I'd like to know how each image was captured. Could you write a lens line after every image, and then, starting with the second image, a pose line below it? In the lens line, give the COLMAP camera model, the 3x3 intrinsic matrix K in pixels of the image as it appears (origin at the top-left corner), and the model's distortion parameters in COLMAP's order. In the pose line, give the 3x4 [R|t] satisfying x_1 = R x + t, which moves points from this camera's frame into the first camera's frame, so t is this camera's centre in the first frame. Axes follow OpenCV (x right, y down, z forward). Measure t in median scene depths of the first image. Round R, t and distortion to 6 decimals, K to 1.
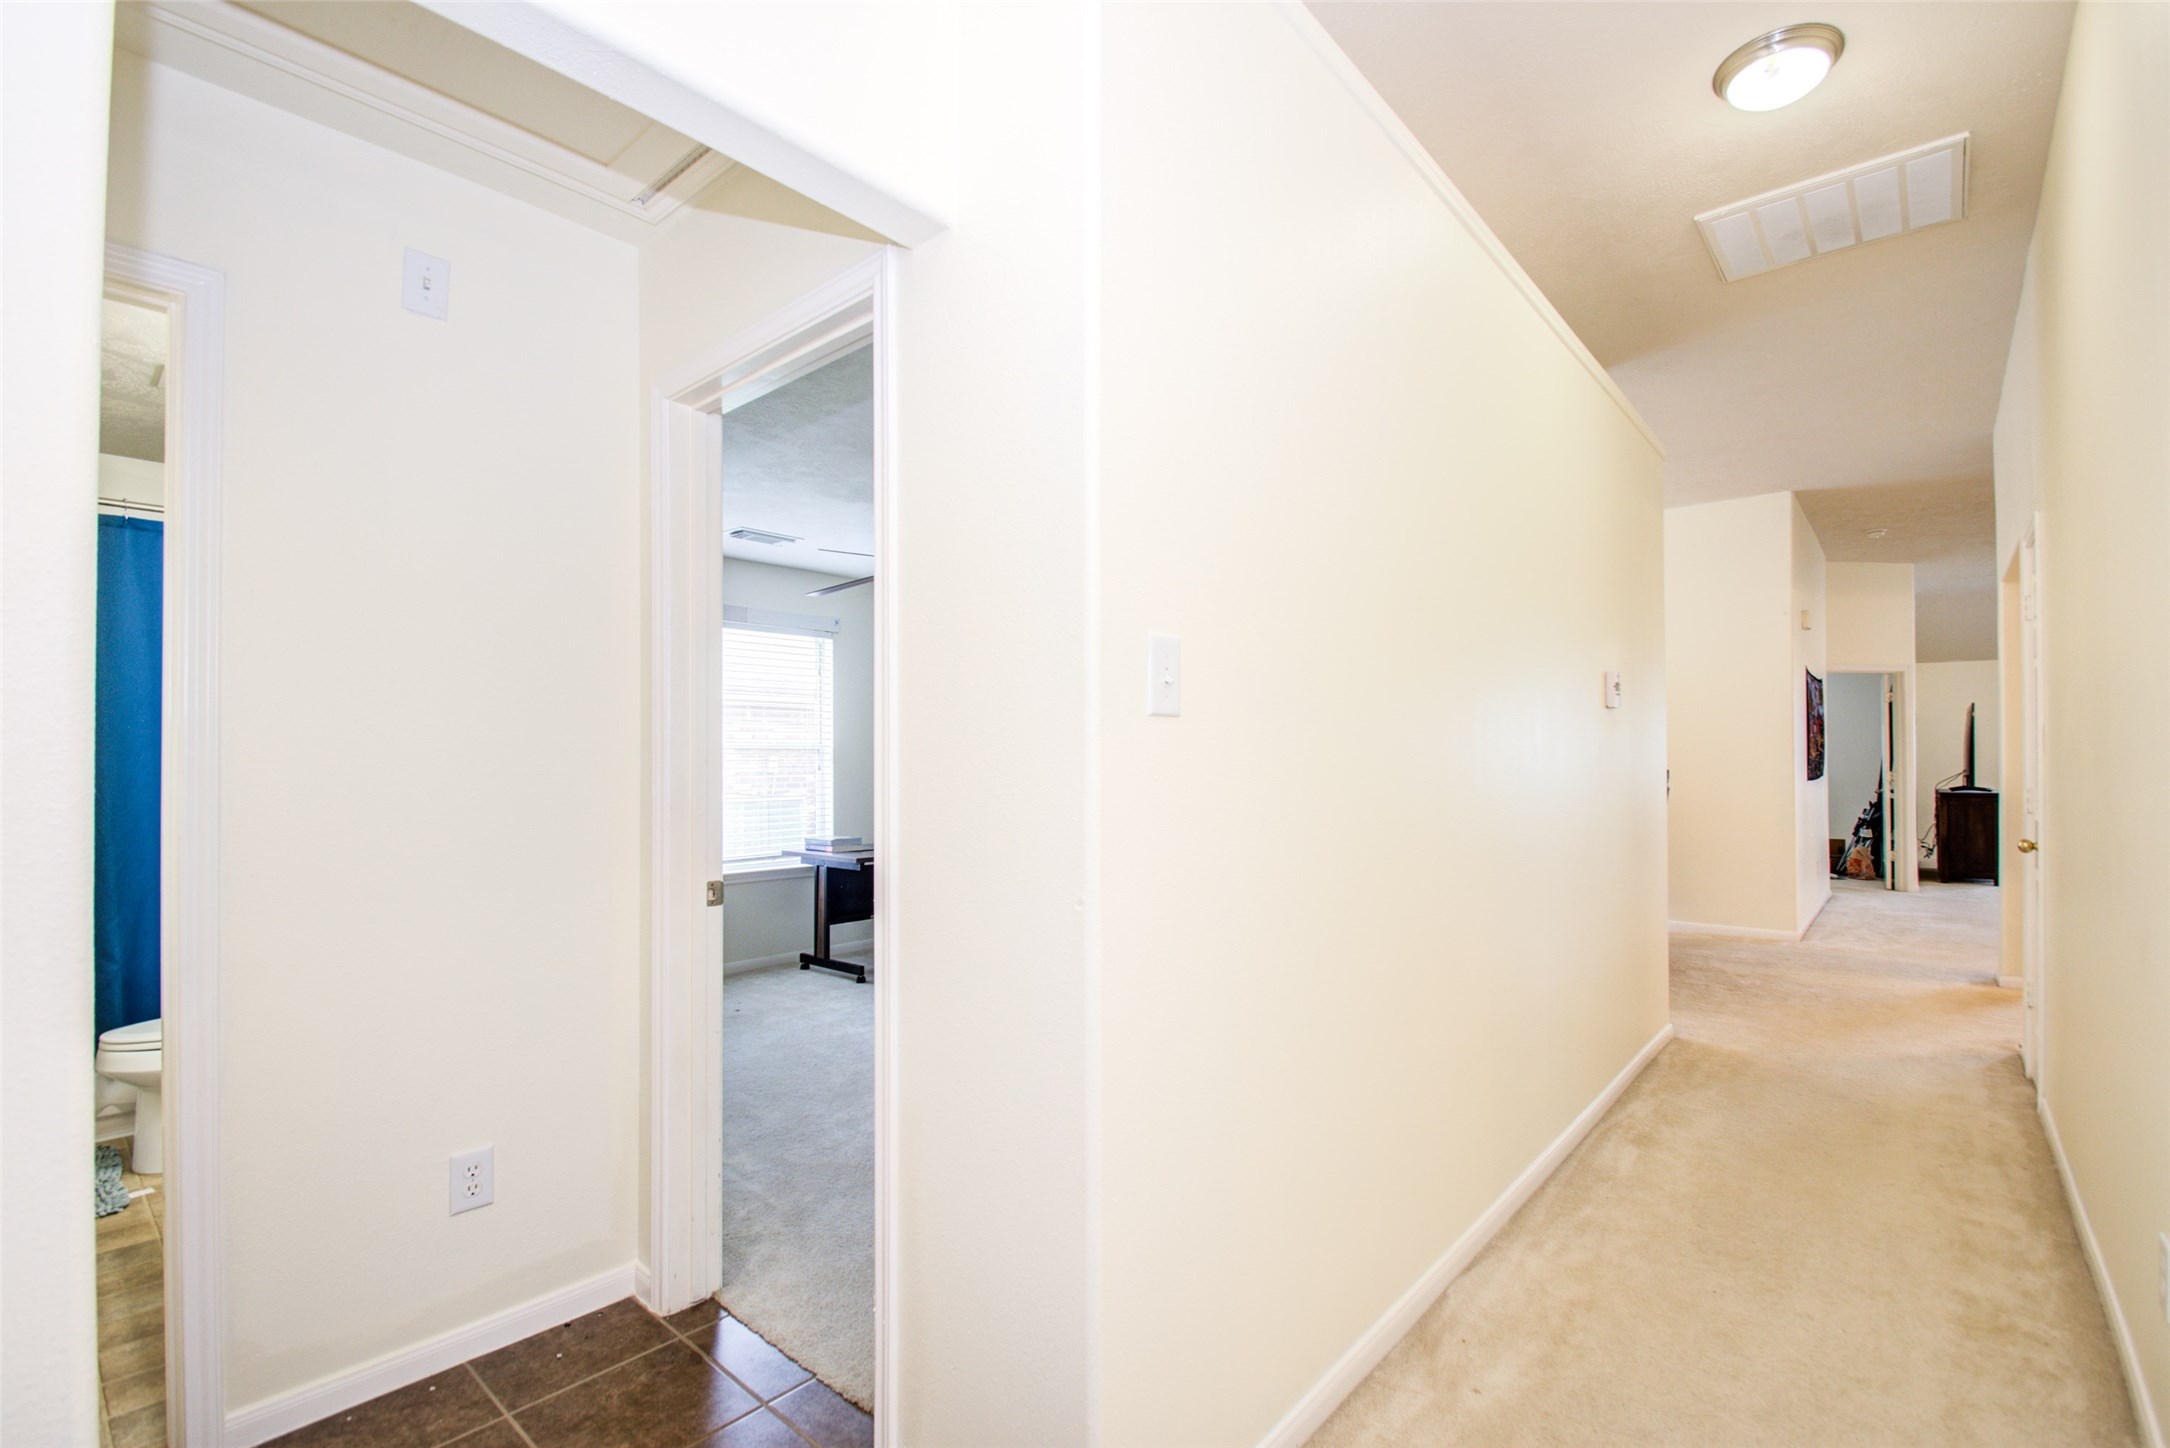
lens RADIAL K [[979.7, 0, 1085.7], [0, 979.7, 736.0], [0, 0, 1]] dist [0.012607, -0.011929]
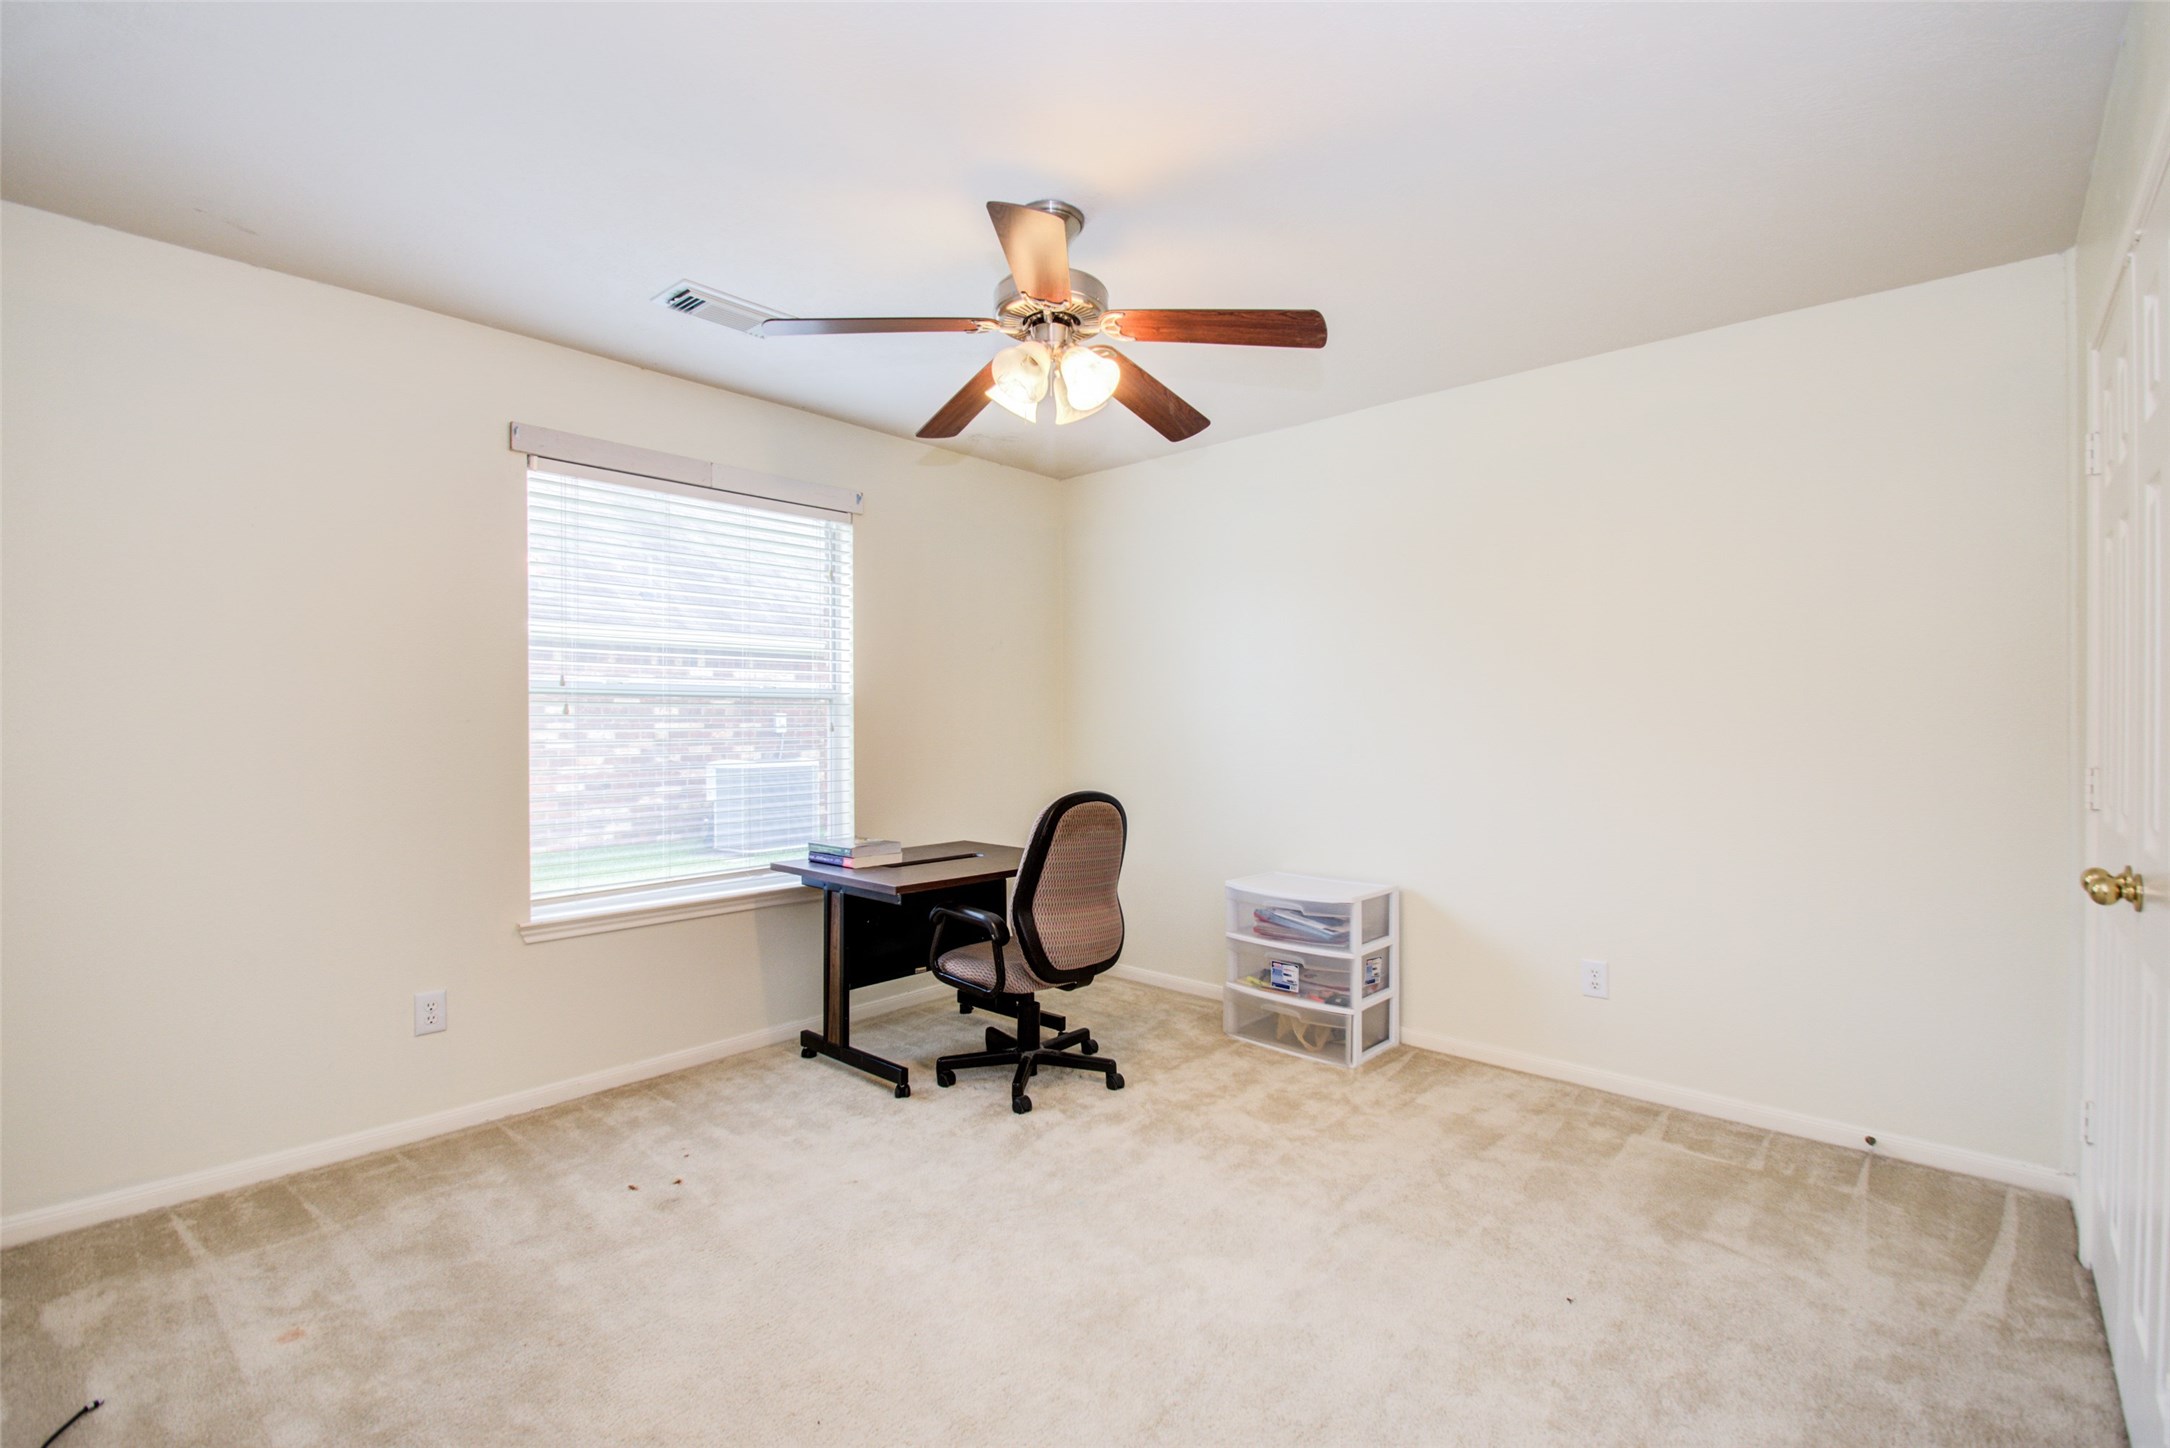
lens RADIAL K [[979.7, 0, 1083.2], [0, 979.7, 716.3], [0, 0, 1]] dist [0.012607, -0.011929]
pose [[0.999818, 0.004114, -0.018610, -0.104930], [-0.003706, 0.999754, 0.021870, 0.011633], [0.018695, -0.021797, 0.999588, 0.397474]]
